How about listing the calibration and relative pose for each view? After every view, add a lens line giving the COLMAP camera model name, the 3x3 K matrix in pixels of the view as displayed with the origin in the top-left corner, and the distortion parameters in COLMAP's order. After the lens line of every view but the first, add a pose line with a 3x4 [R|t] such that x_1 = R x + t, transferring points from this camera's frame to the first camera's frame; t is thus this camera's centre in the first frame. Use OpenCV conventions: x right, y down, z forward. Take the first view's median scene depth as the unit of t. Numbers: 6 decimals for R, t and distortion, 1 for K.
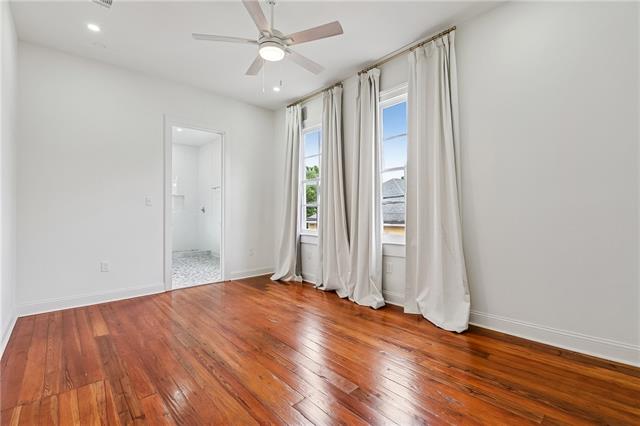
lens RADIAL K [[289.9, 0, 320.9], [0, 289.9, 206.2], [0, 0, 1]] dist [0.000504, 0.000156]
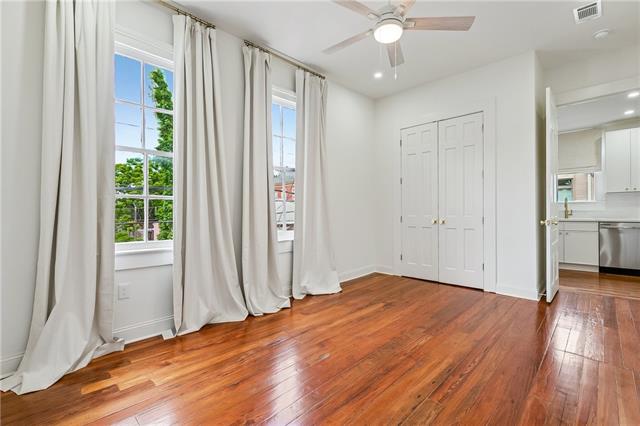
lens RADIAL K [[289.9, 0, 320.9], [0, 289.9, 206.2], [0, 0, 1]] dist [0.000504, 0.000156]
pose [[-0.057488, 0.018716, 0.998171, -1.032607], [-0.018591, 0.999631, -0.019814, 0.034849], [-0.998173, -0.019696, -0.057119, 1.215236]]
